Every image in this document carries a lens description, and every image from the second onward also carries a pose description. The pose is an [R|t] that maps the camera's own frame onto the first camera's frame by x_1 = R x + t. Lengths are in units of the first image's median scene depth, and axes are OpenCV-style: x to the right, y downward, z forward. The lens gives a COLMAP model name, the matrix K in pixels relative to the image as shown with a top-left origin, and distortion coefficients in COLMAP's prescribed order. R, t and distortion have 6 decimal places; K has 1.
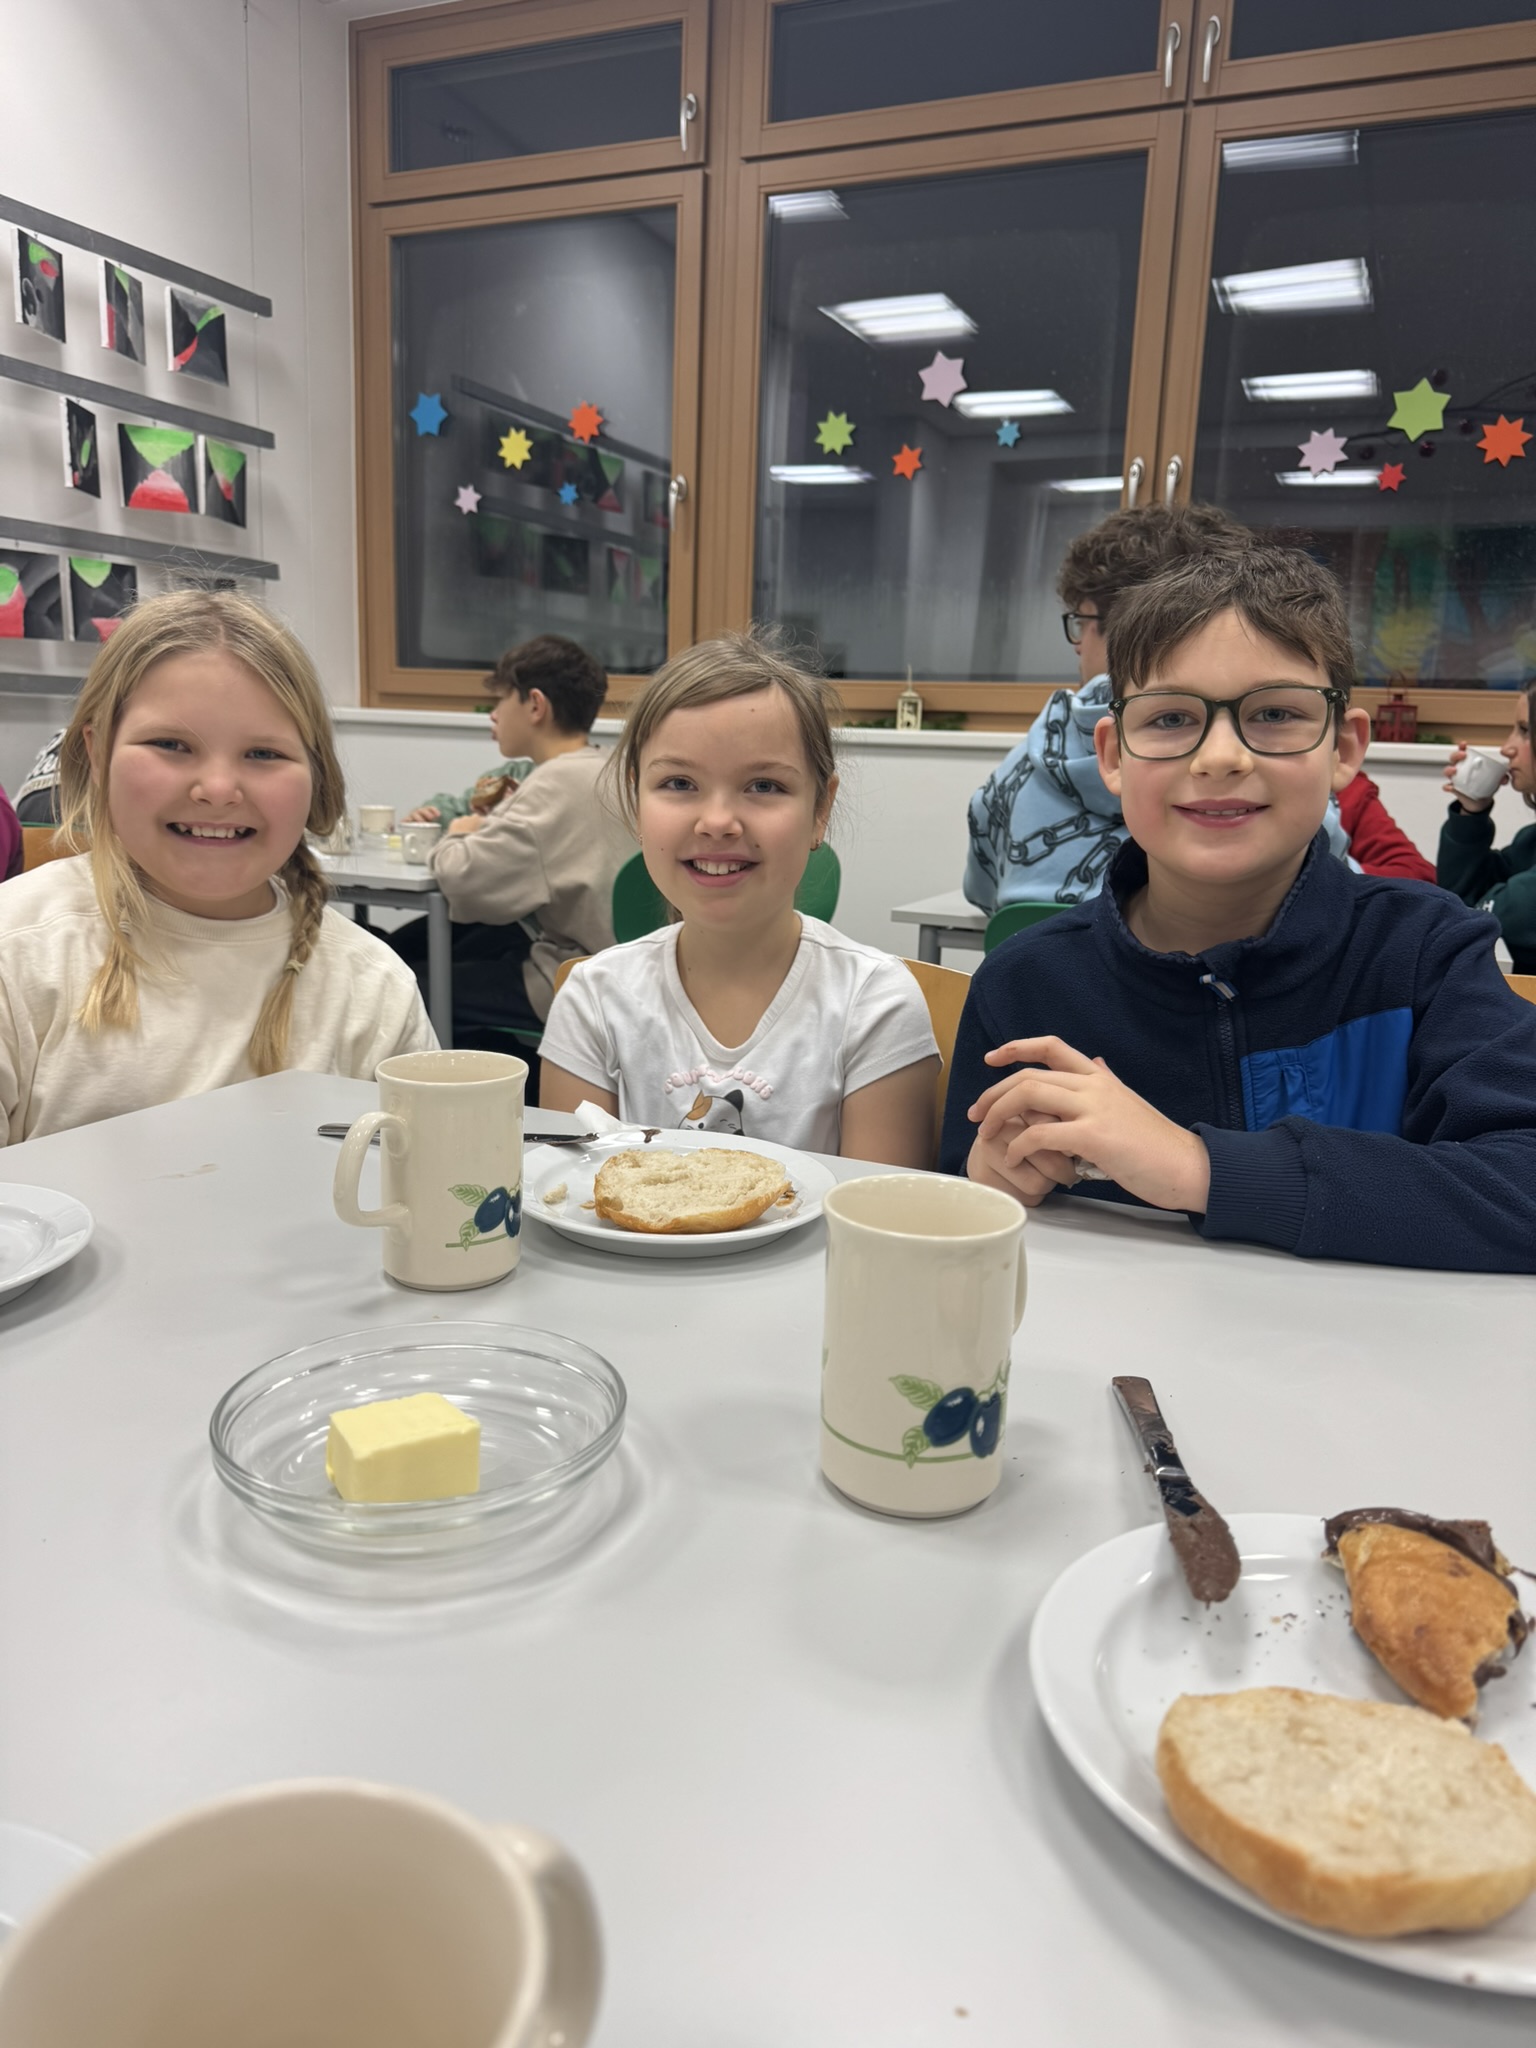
lens RADIAL K [[1493.0, 0, 768.0], [0, 1493.0, 1024.0], [0, 0, 1]] dist [-0.004125, 0.001934]
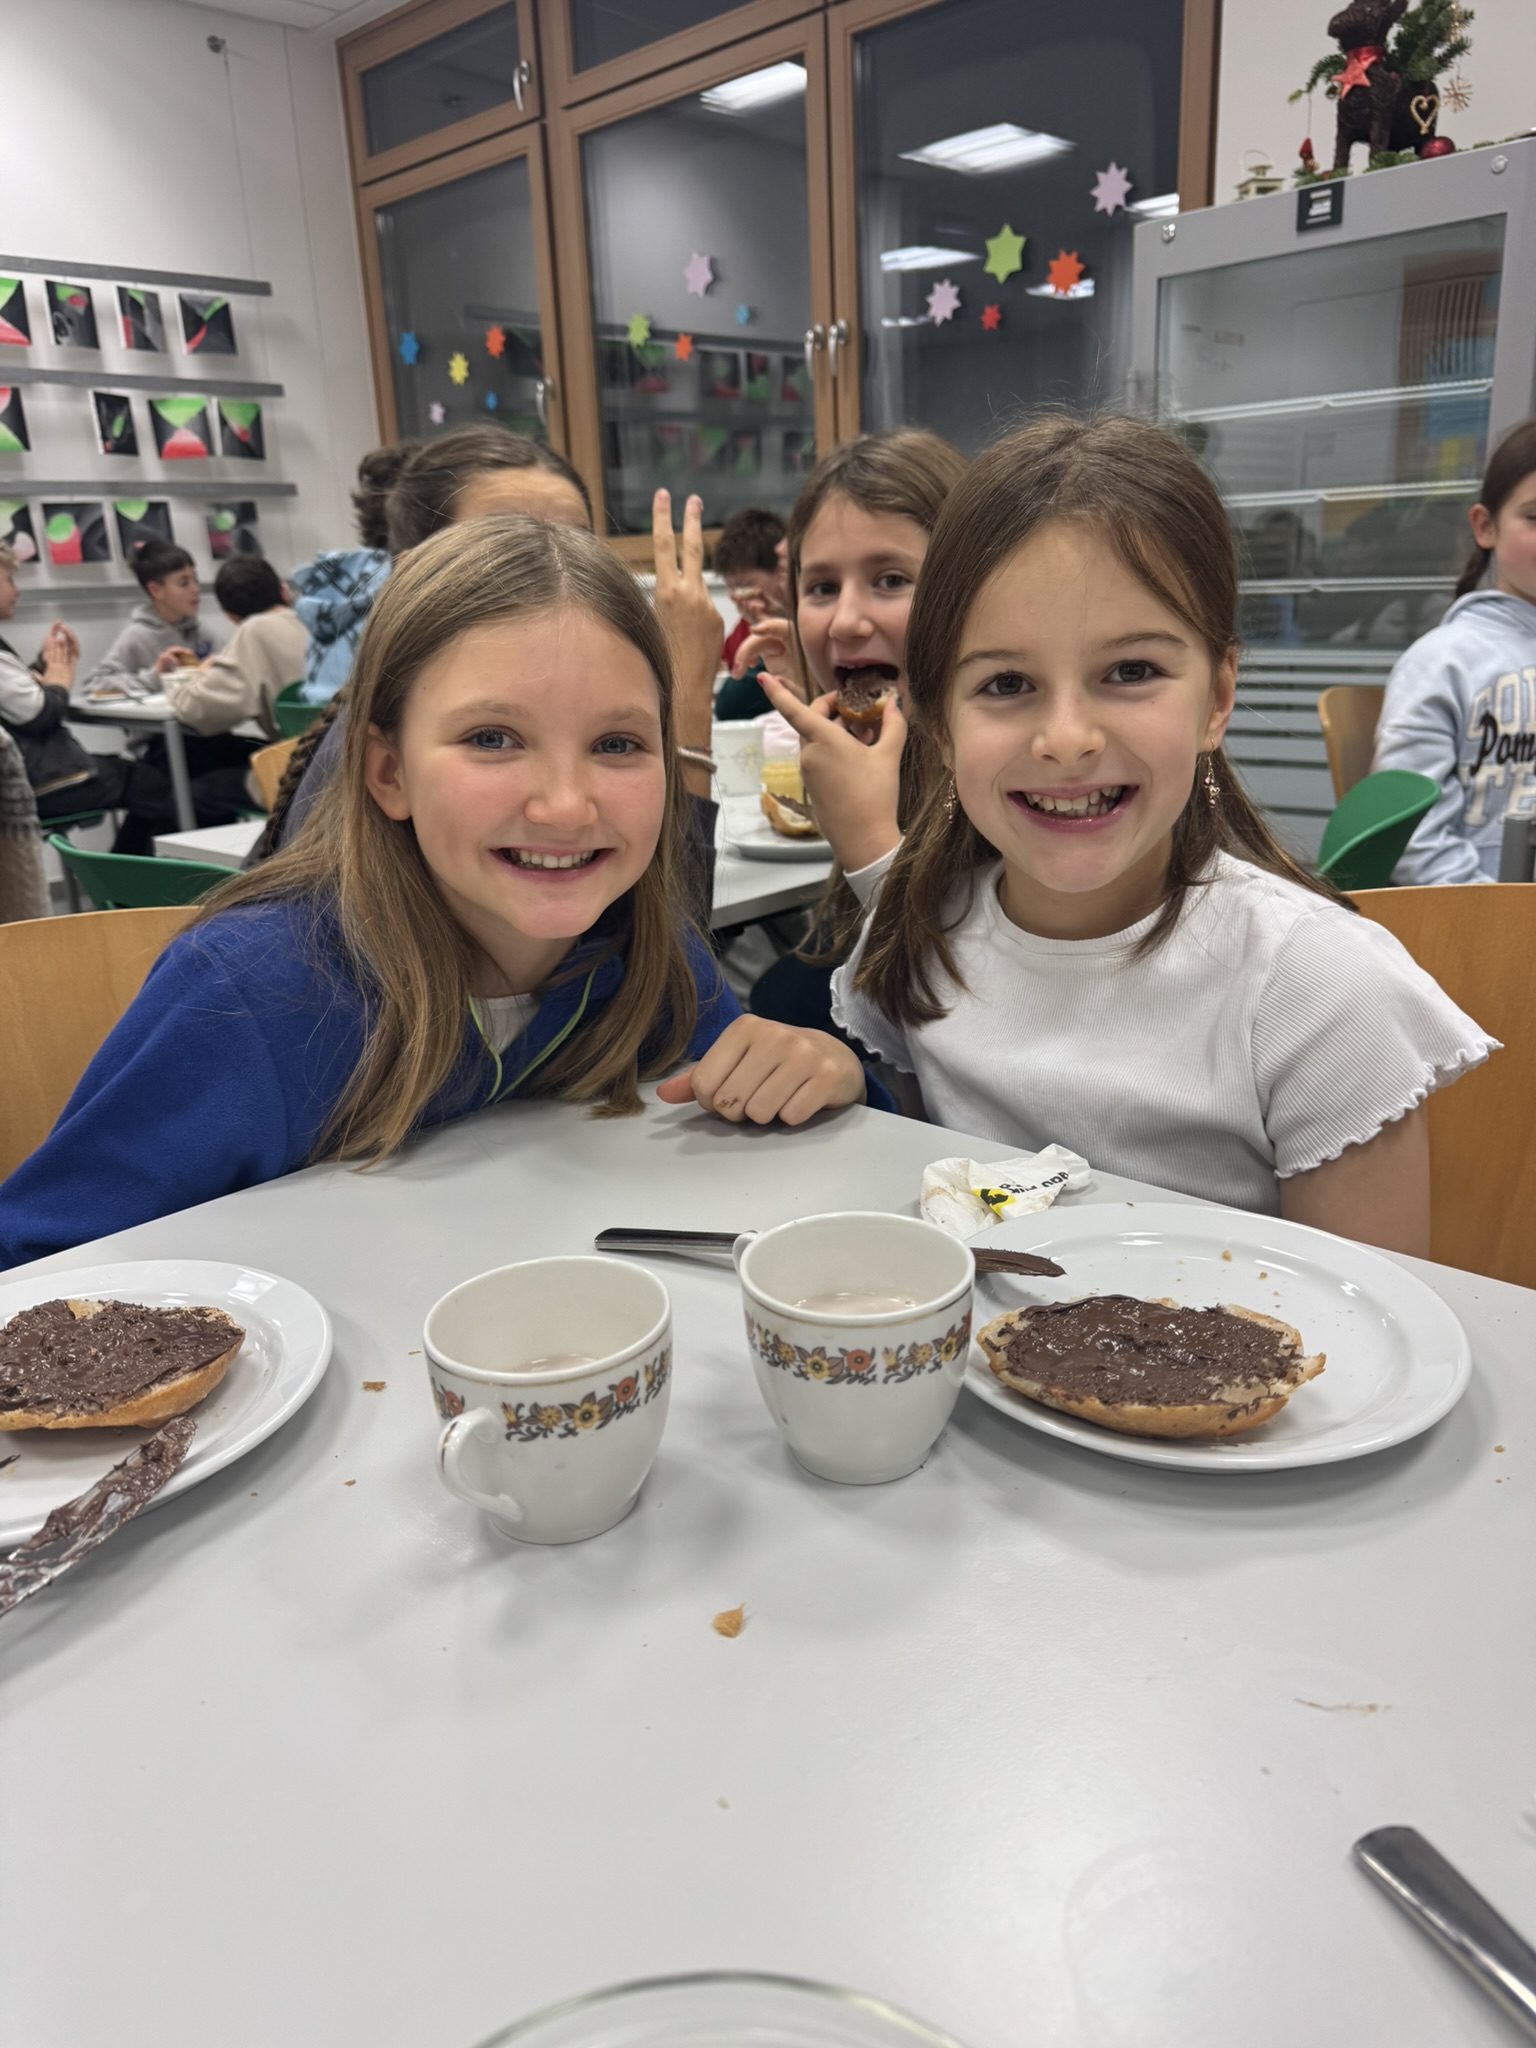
lens RADIAL K [[1426.1, 0, 768.0], [0, 1426.1, 1024.0], [0, 0, 1]] dist [-0.004253, 0.000177]
pose [[0.939931, 0.024274, -0.340499, 0.575873], [0.017790, 0.992630, 0.119872, 0.037861], [0.340899, -0.118729, 0.932572, -0.138499]]
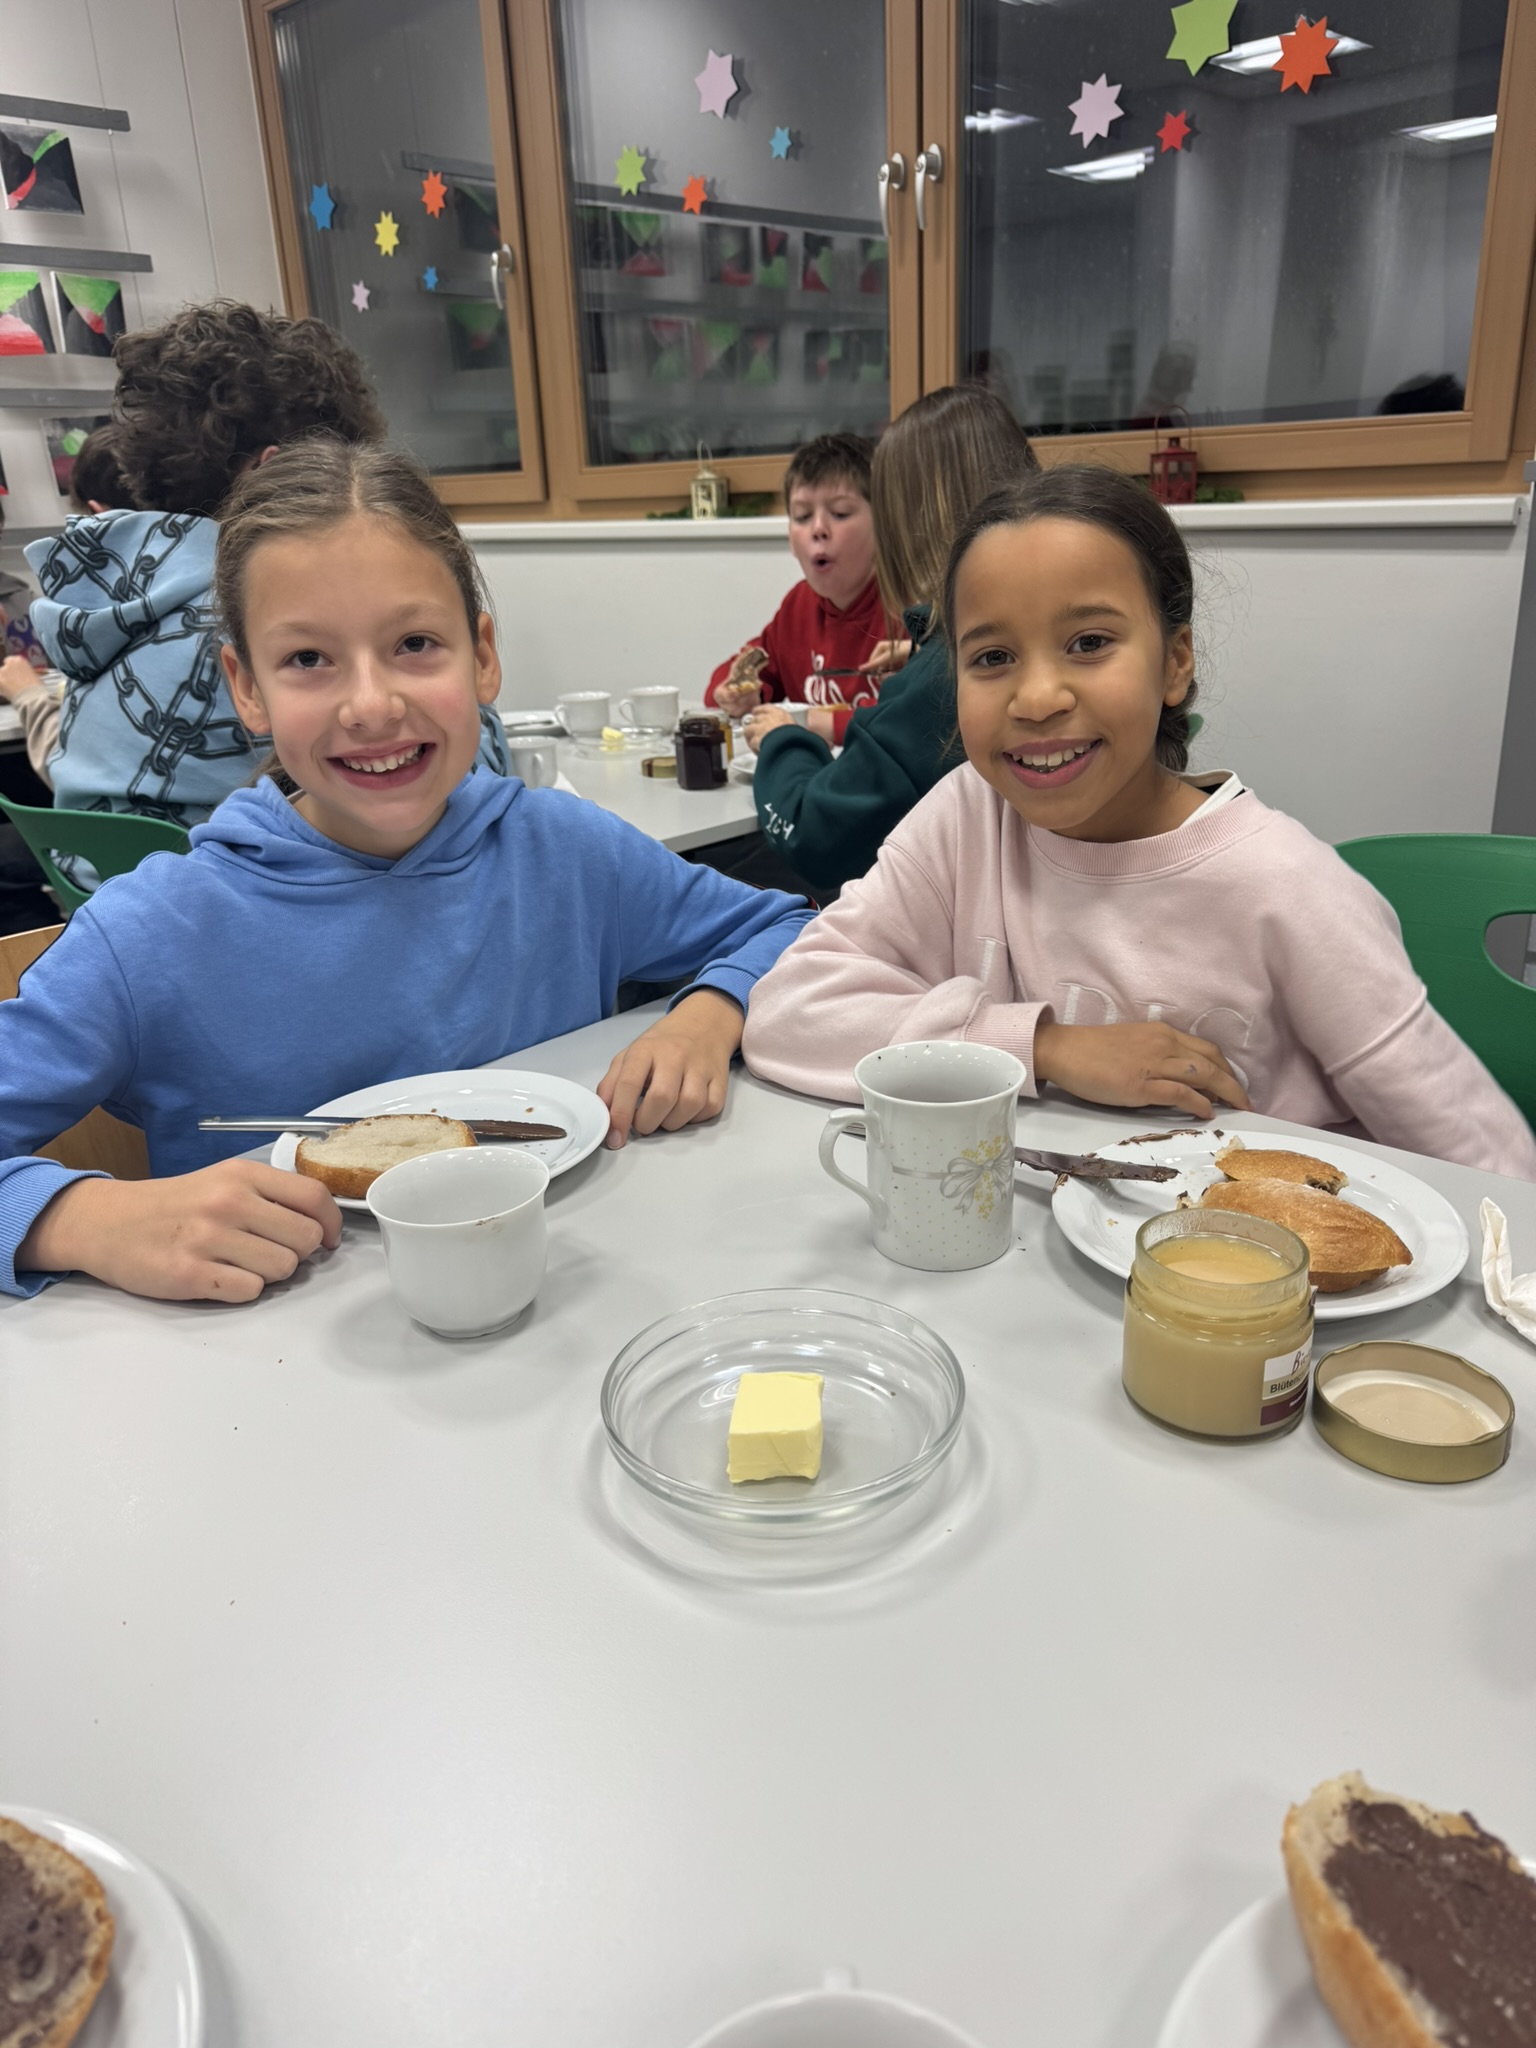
lens RADIAL K [[1398.0, 0, 768.0], [0, 1398.0, 1024.0], [0, 0, 1]] dist [0.001542, -0.005293]
pose [[0.943099, 0.044322, -0.329546, 0.426086], [0.016821, 0.983448, 0.180407, -0.048943], [0.332087, -0.175685, 0.926743, 0.177664]]
